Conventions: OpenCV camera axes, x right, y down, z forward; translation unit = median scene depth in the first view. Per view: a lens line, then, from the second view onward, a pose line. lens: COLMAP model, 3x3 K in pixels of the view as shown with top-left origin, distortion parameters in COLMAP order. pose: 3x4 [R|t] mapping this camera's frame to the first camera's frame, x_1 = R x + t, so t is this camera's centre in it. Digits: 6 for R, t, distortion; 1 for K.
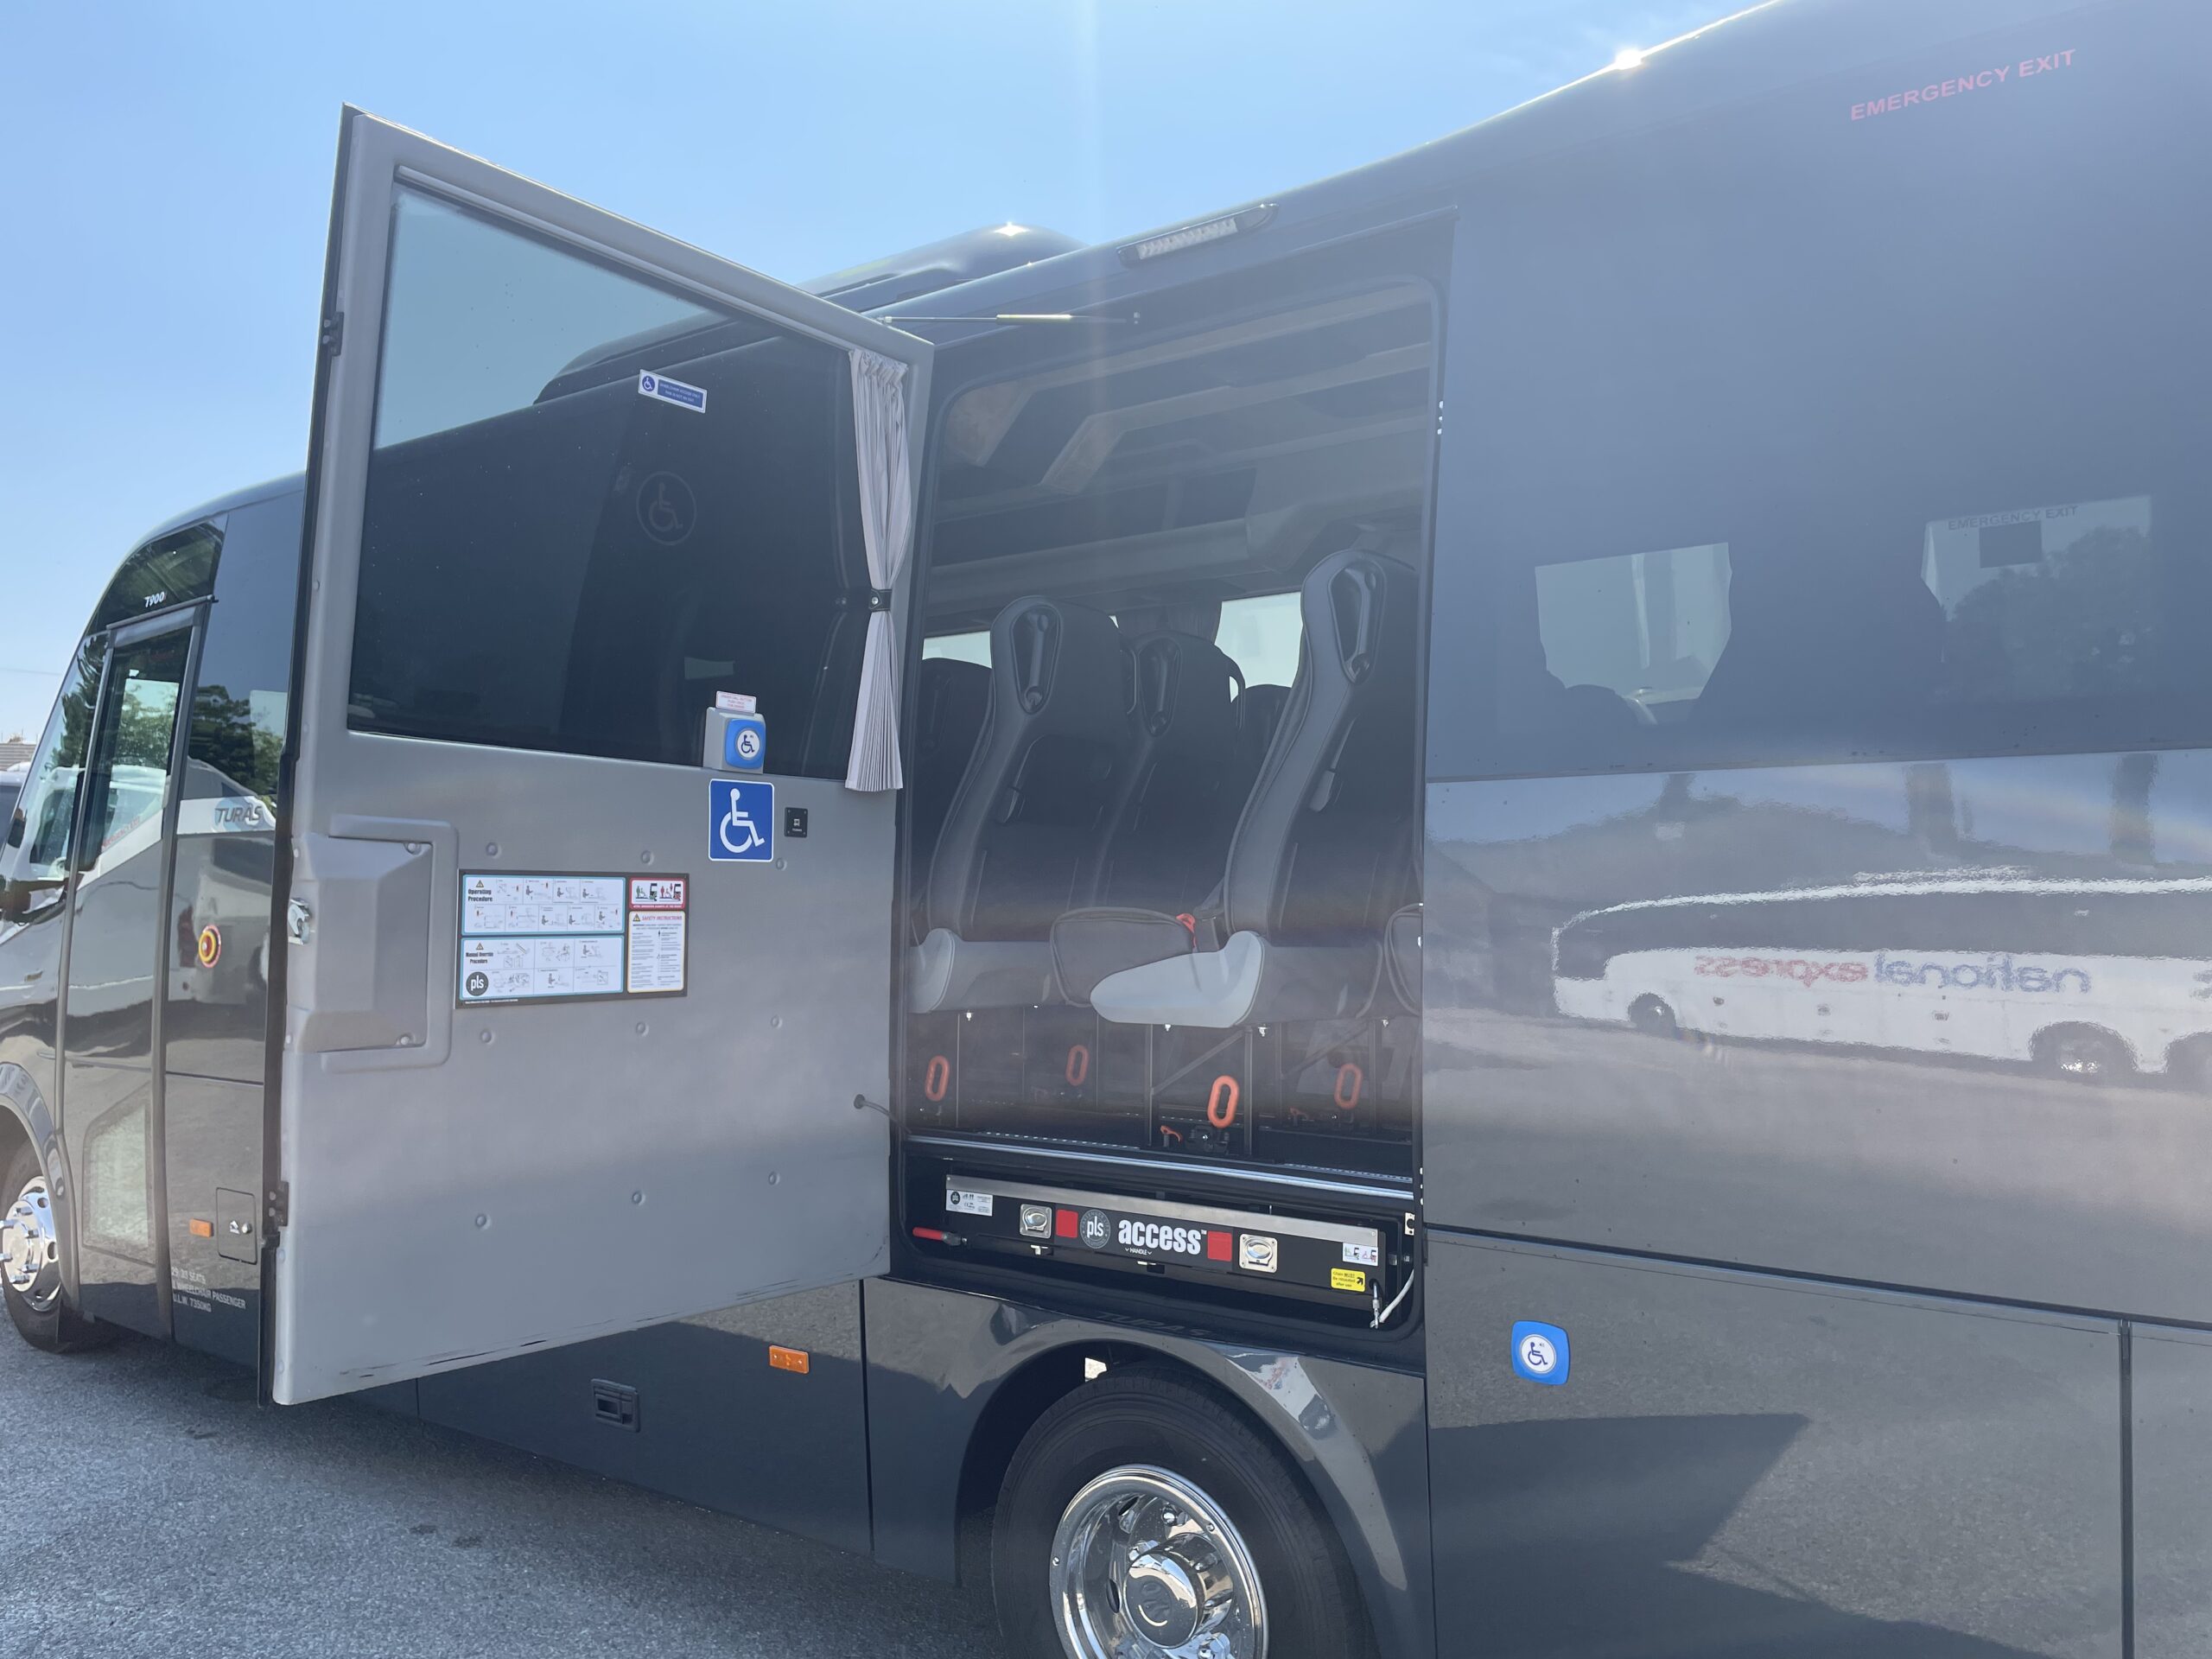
lens RADIAL K [[1664.0, 0, 1108.1], [0, 1664.0, 830.6], [0, 0, 1]] dist [0.074050, -0.003718]
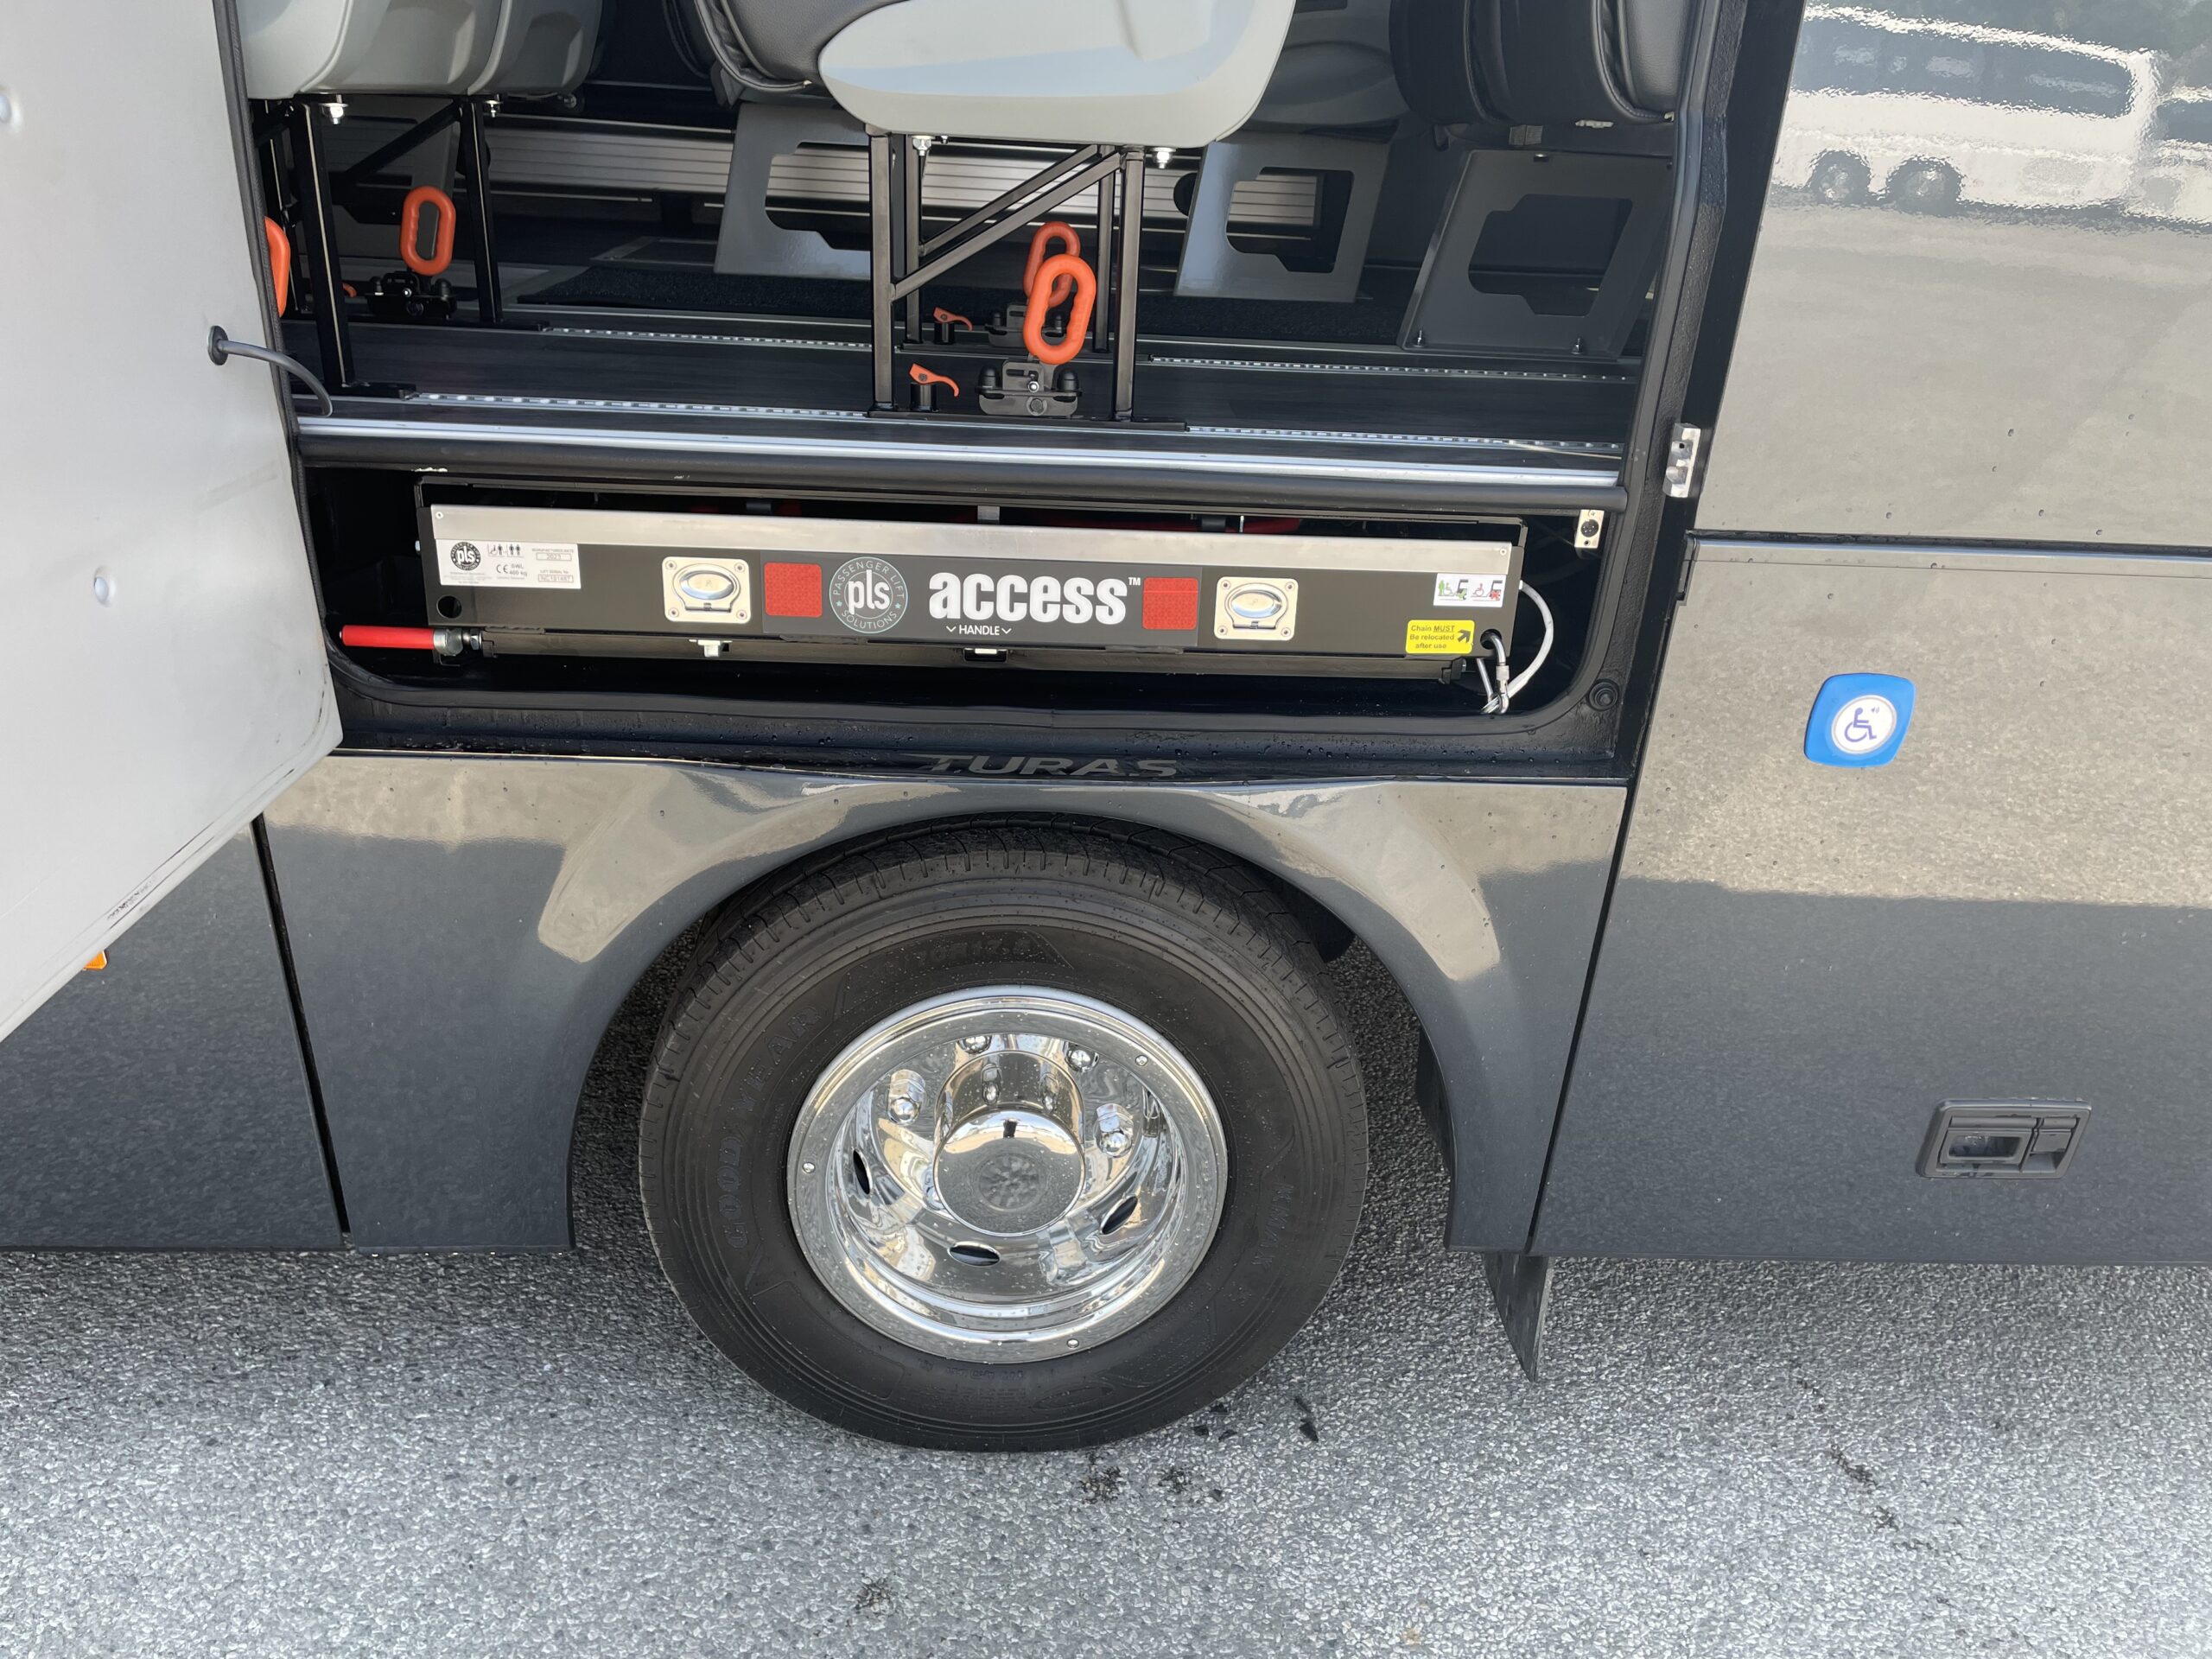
lens RADIAL K [[1664.0, 0, 1102.0], [0, 1664.0, 837.4], [0, 0, 1]] dist [0.074050, -0.003718]
pose [[0.787663, -0.227297, 0.572645, -0.256501], [-0.068929, 0.891113, 0.448516, 0.081188], [-0.612238, -0.392751, 0.686230, 0.617488]]
